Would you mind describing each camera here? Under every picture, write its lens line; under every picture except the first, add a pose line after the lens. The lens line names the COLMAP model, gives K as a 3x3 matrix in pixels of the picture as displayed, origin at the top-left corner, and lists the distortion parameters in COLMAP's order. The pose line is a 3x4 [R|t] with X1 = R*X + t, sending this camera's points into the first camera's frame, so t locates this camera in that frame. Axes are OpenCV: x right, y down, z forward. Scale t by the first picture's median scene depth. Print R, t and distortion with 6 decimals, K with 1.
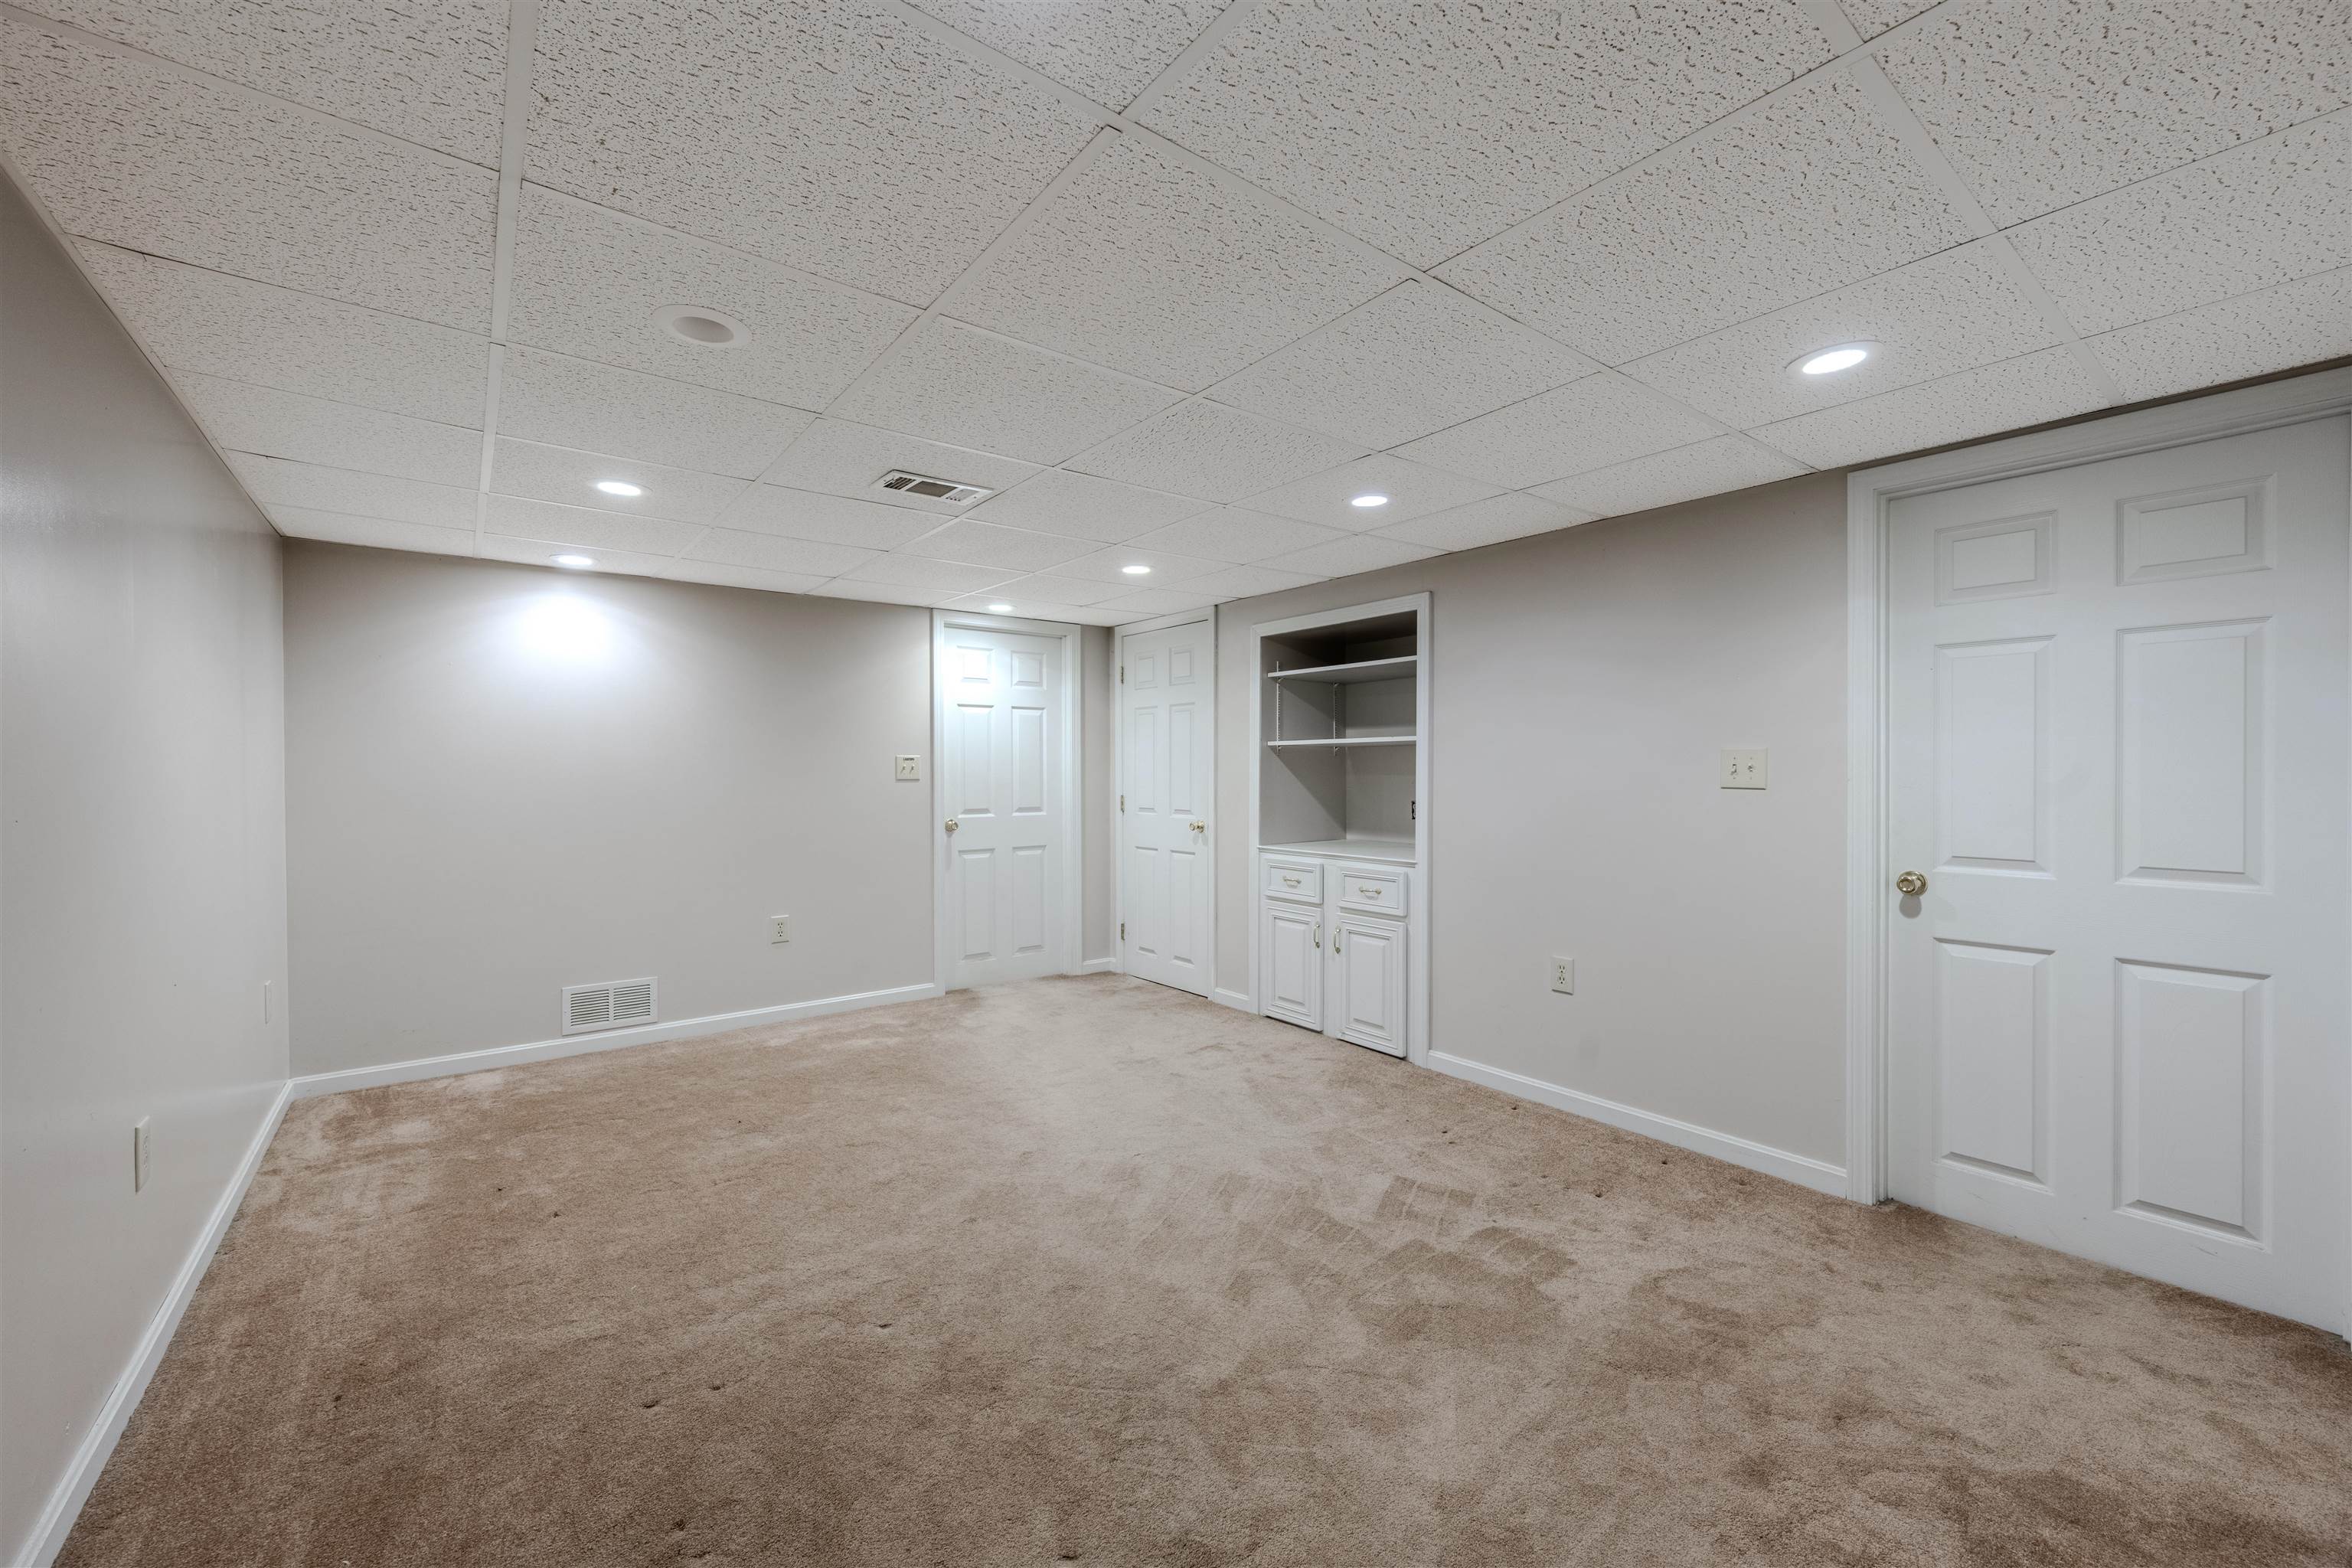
lens RADIAL K [[928.5, 0, 1176.0], [0, 928.5, 784.0], [0, 0, 1]] dist [0.000362, 0.000036]
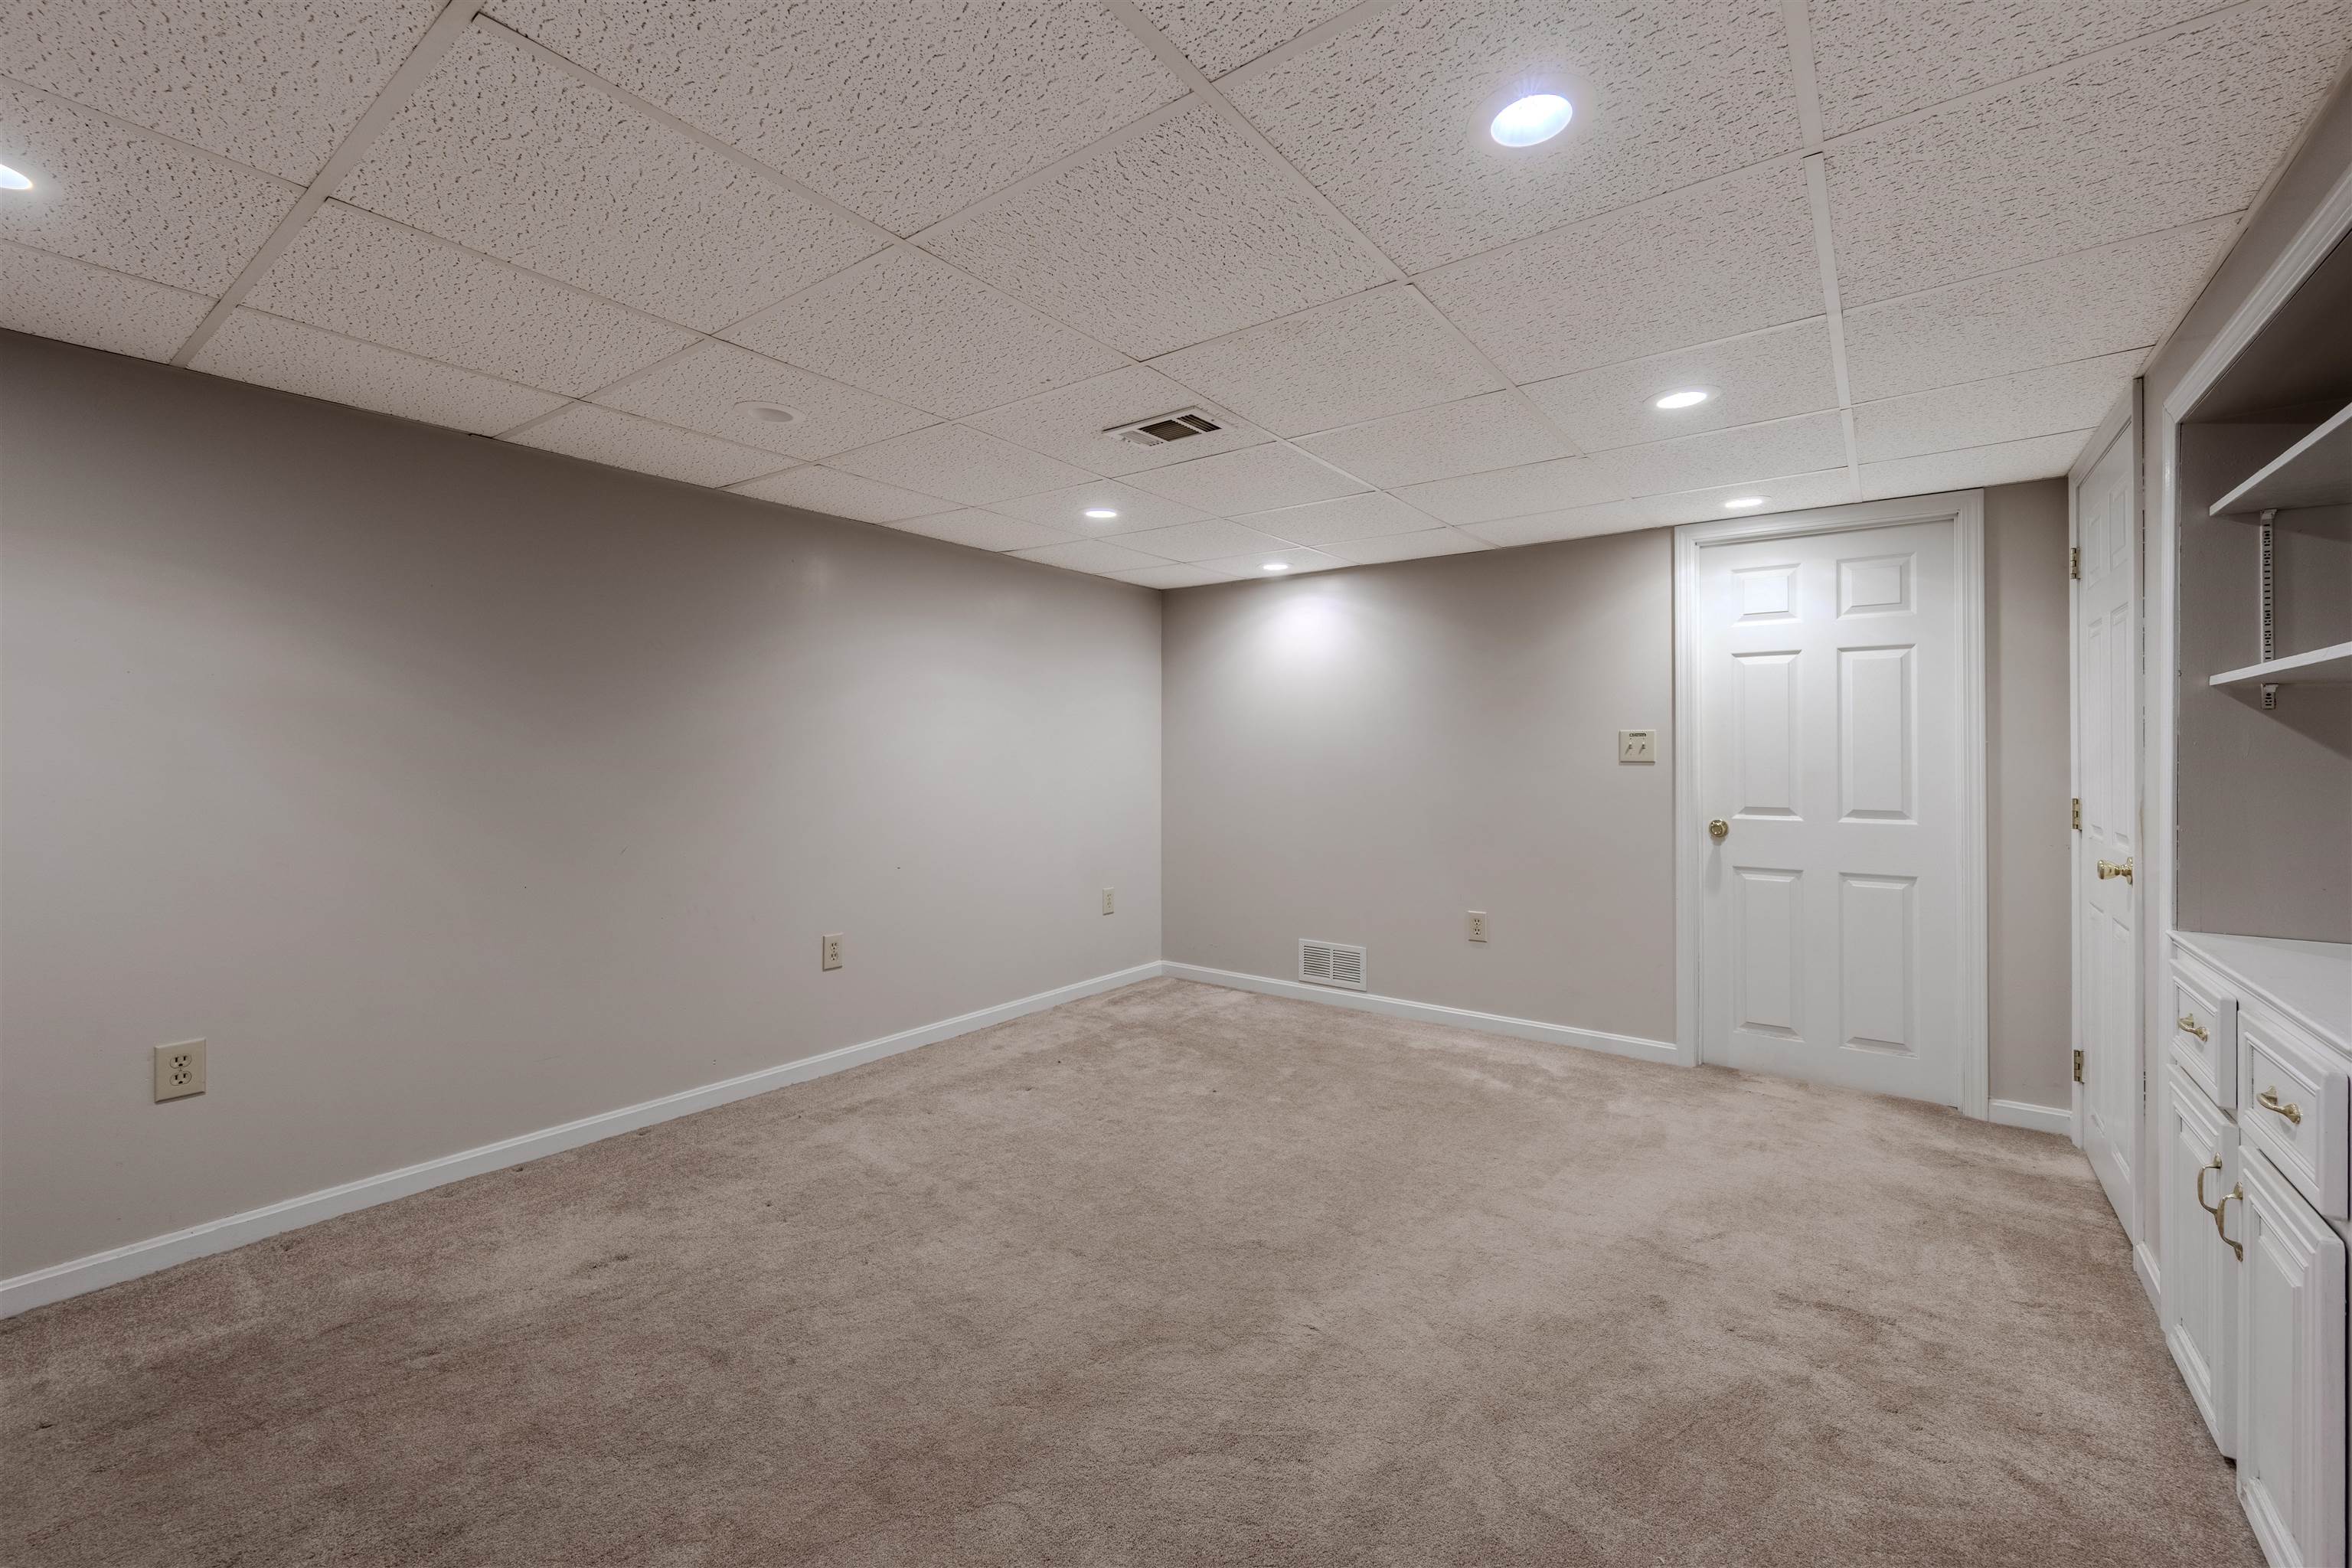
lens RADIAL K [[955.7, 0, 1176.8], [0, 955.7, 744.1], [0, 0, 1]] dist [0.001200, 0.000111]
pose [[0.275417, -0.005941, -0.961307, 0.379611], [-0.016829, 0.999798, -0.011000, -0.004510], [0.961178, 0.019207, 0.275261, 0.459319]]
